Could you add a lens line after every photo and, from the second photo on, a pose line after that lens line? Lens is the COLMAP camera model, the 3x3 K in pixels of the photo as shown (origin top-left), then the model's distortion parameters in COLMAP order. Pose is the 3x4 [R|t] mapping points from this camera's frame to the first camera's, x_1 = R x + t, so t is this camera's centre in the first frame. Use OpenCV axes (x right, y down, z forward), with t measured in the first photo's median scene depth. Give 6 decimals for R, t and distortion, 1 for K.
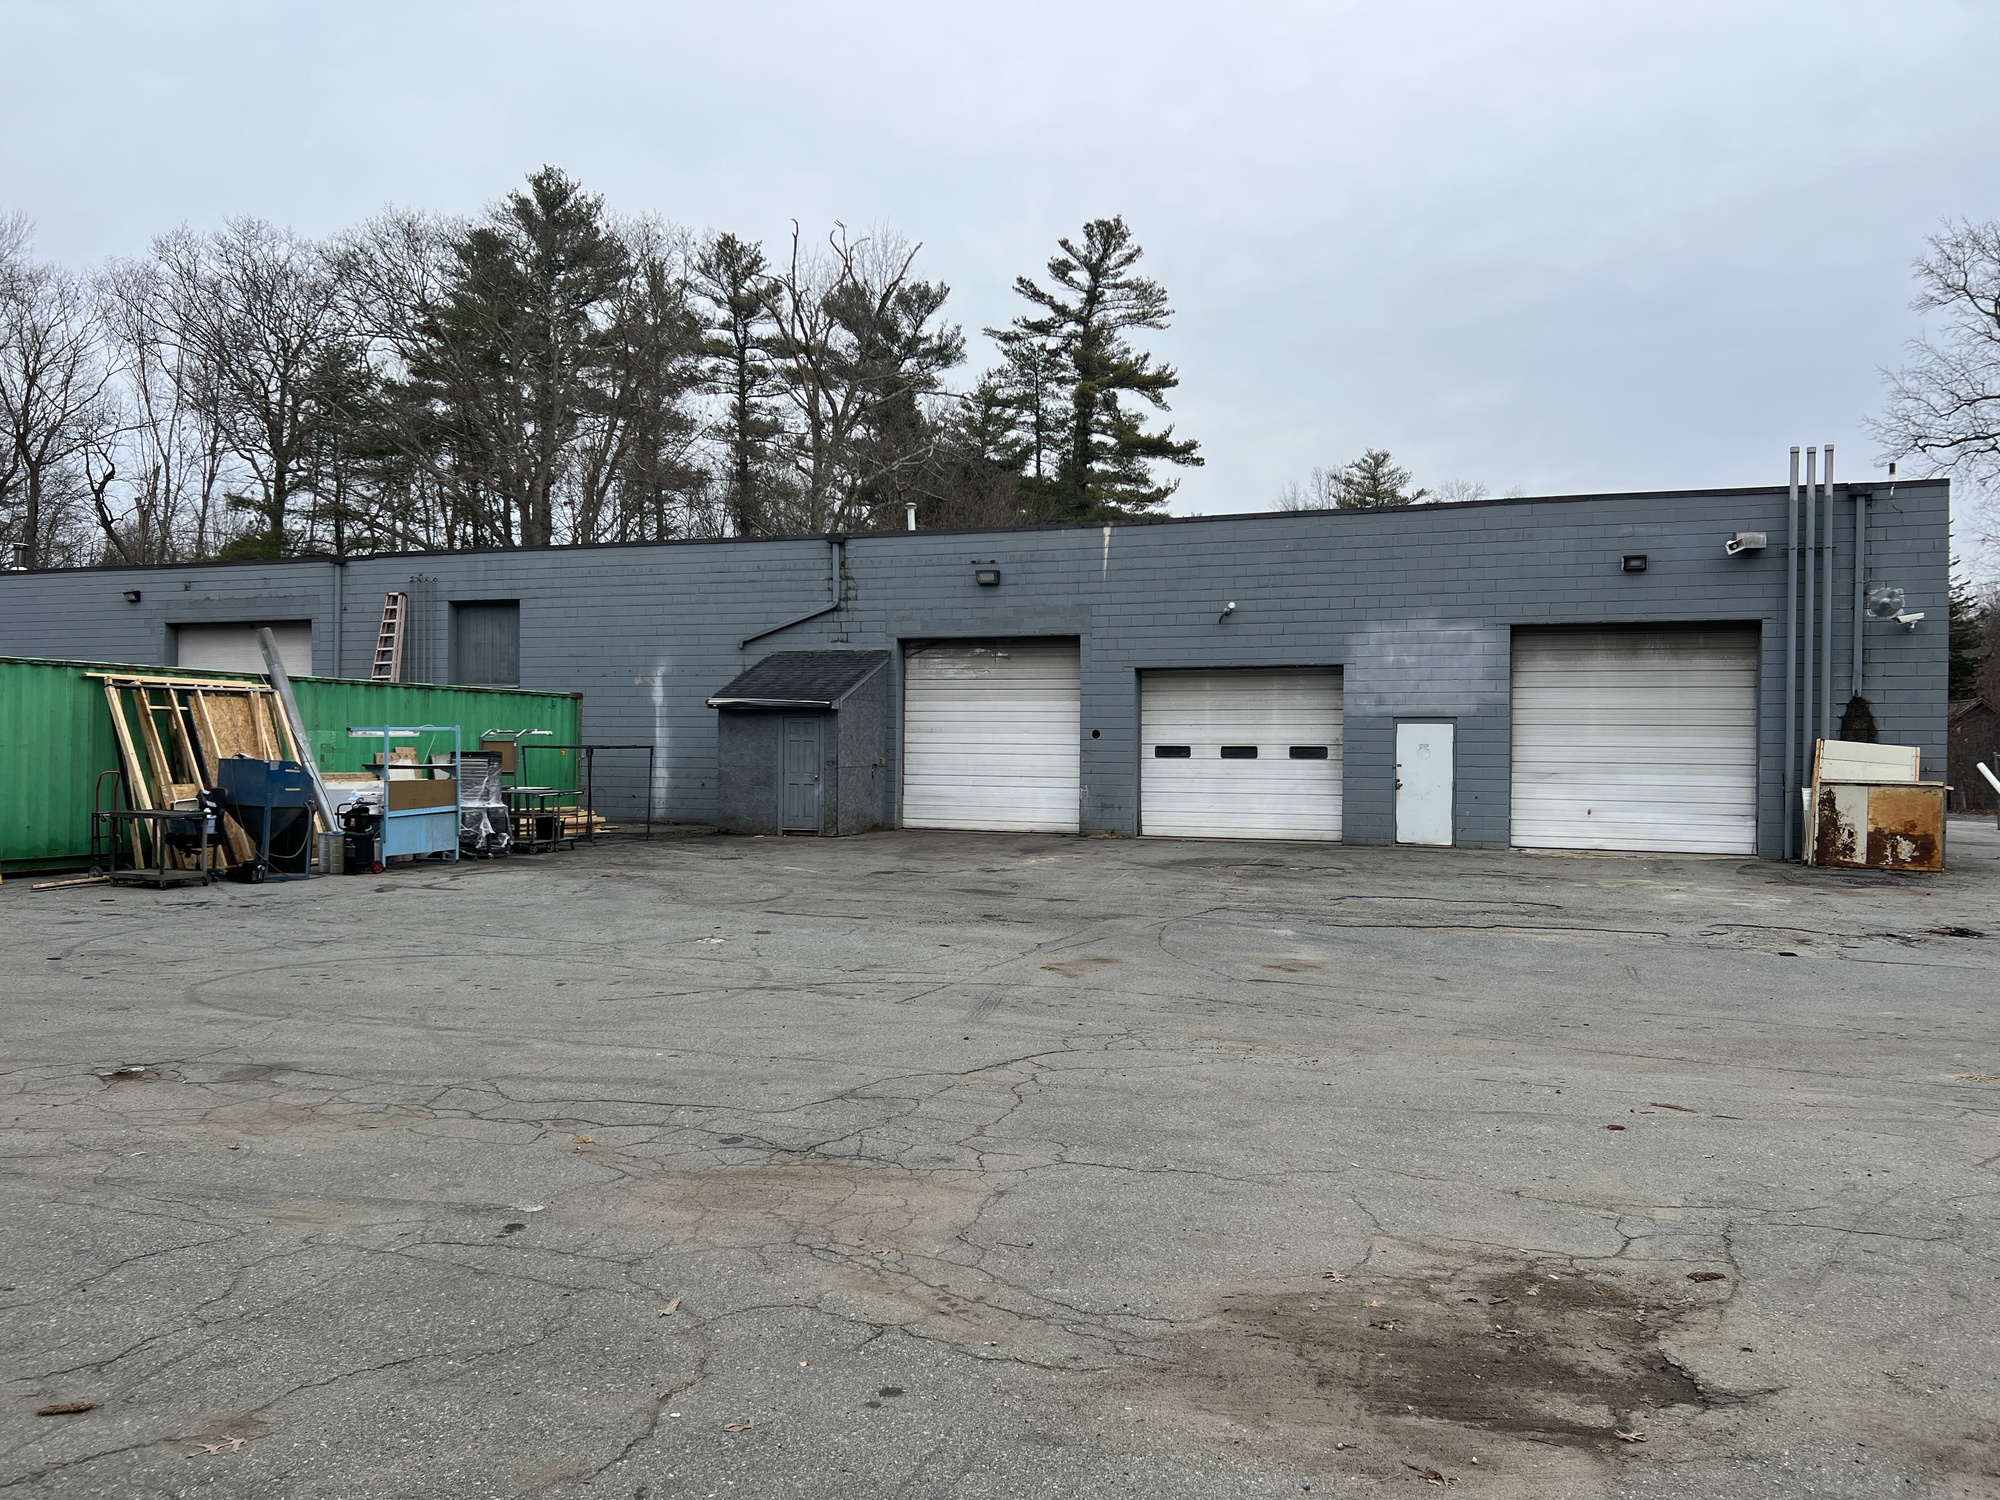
lens RADIAL K [[1462.3, 0, 1000.0], [0, 1462.3, 750.0], [0, 0, 1]] dist [0.001945, -0.006281]
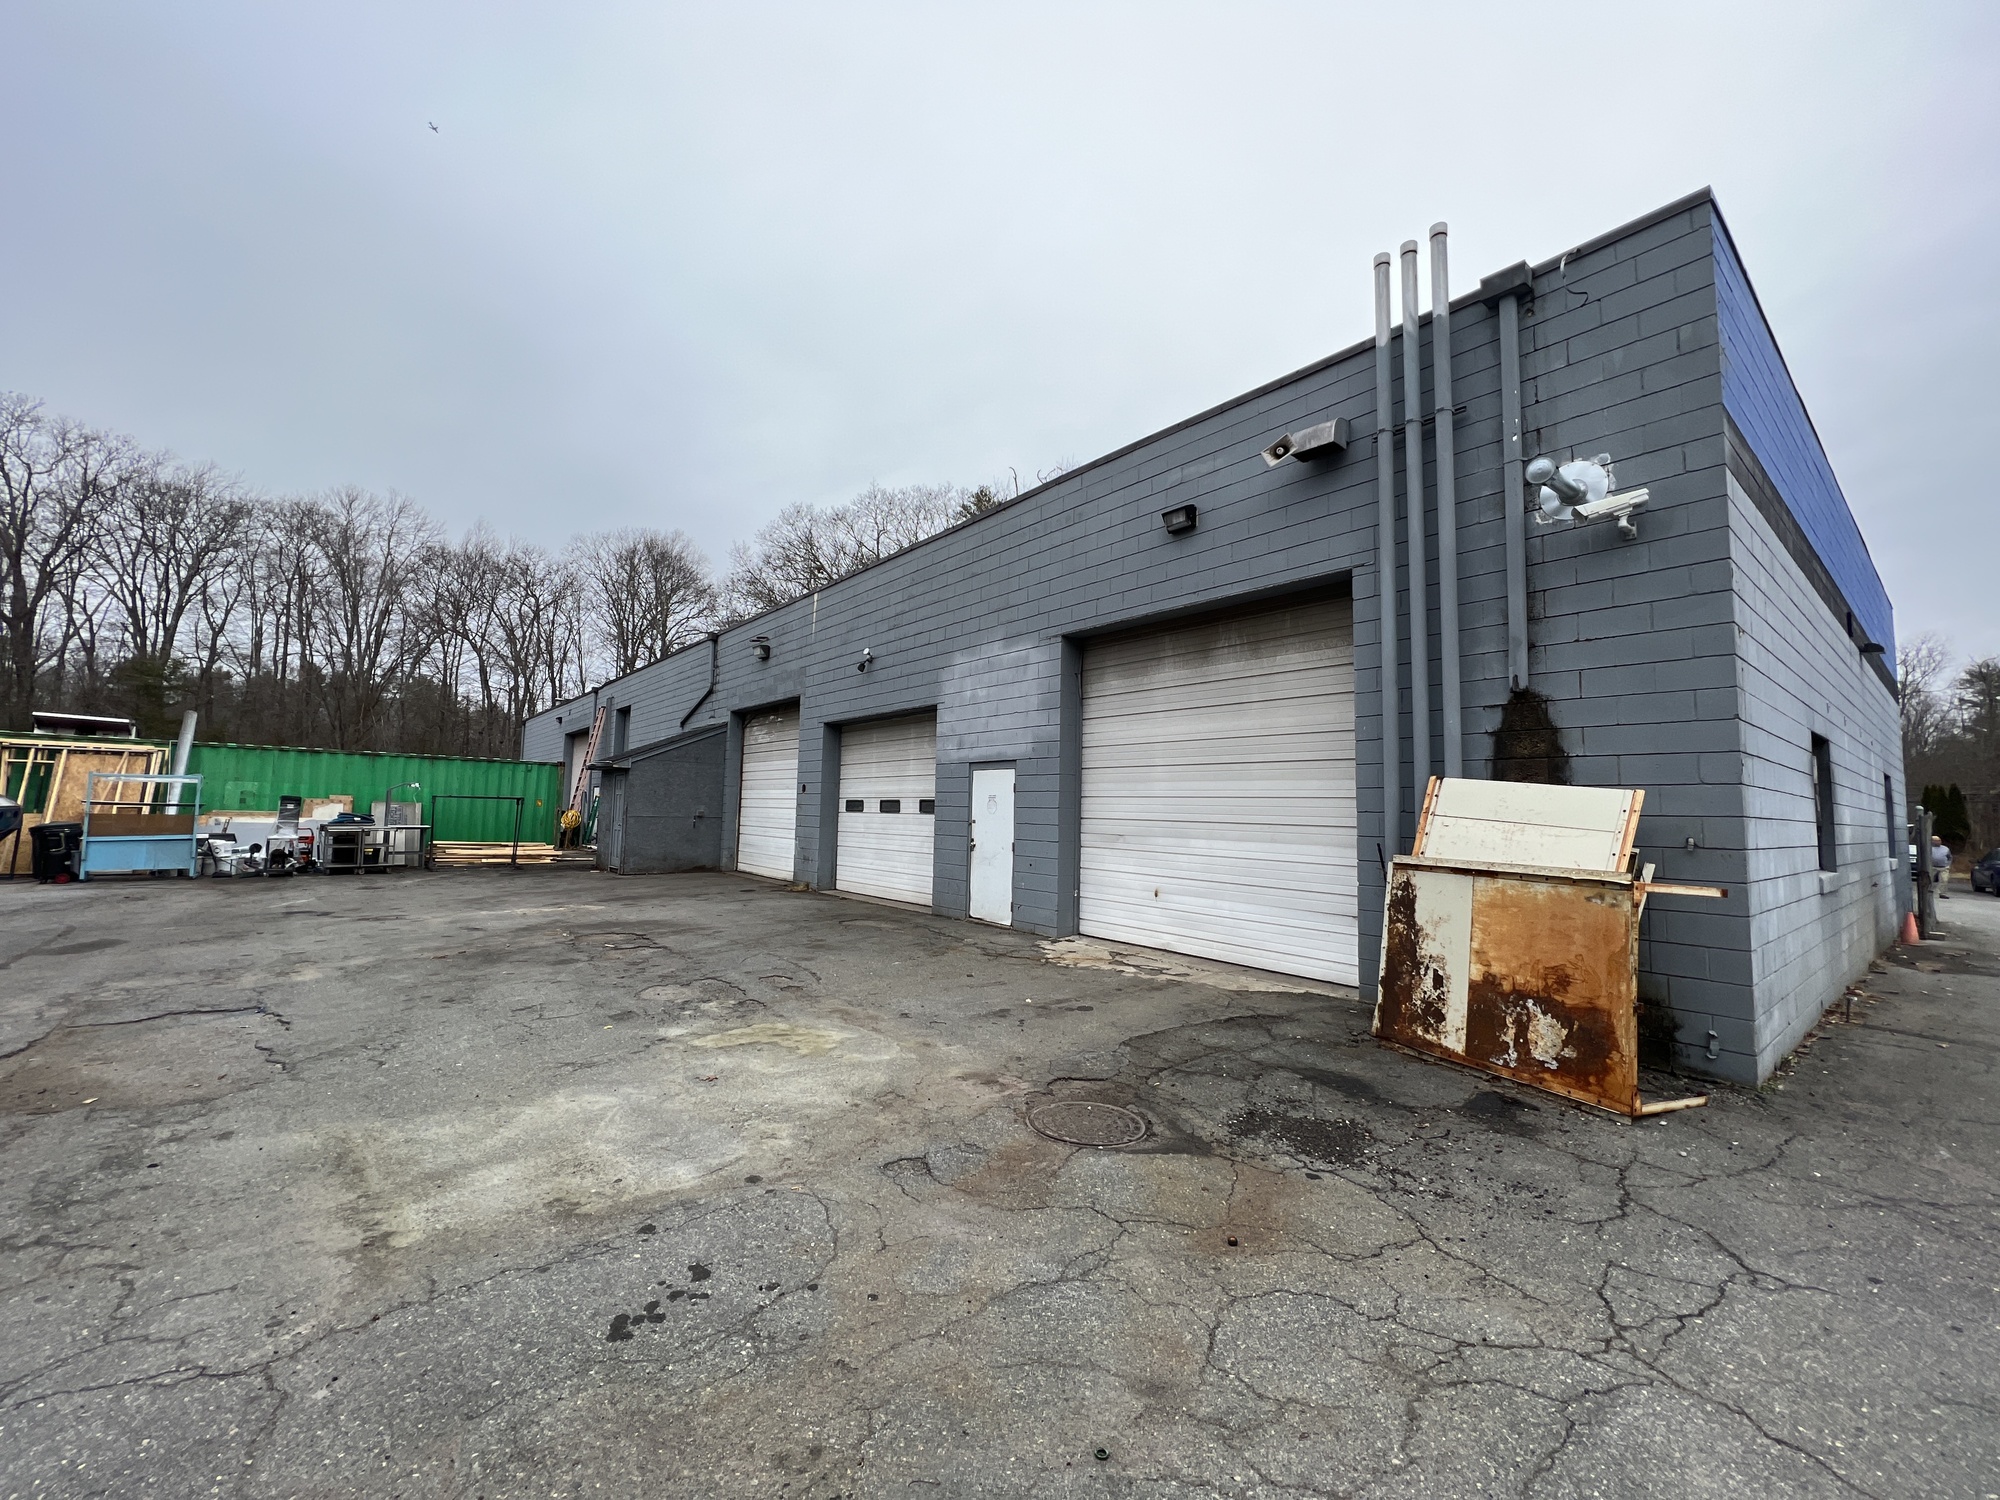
lens RADIAL K [[798.5, 0, 1000.0], [0, 798.5, 750.0], [0, 0, 1]] dist [-0.000026, -0.000034]
pose [[0.870235, -0.026576, -0.491919, 0.531622], [-0.017488, 0.996248, -0.084760, 0.008626], [0.492326, 0.082364, 0.866505, 0.644079]]
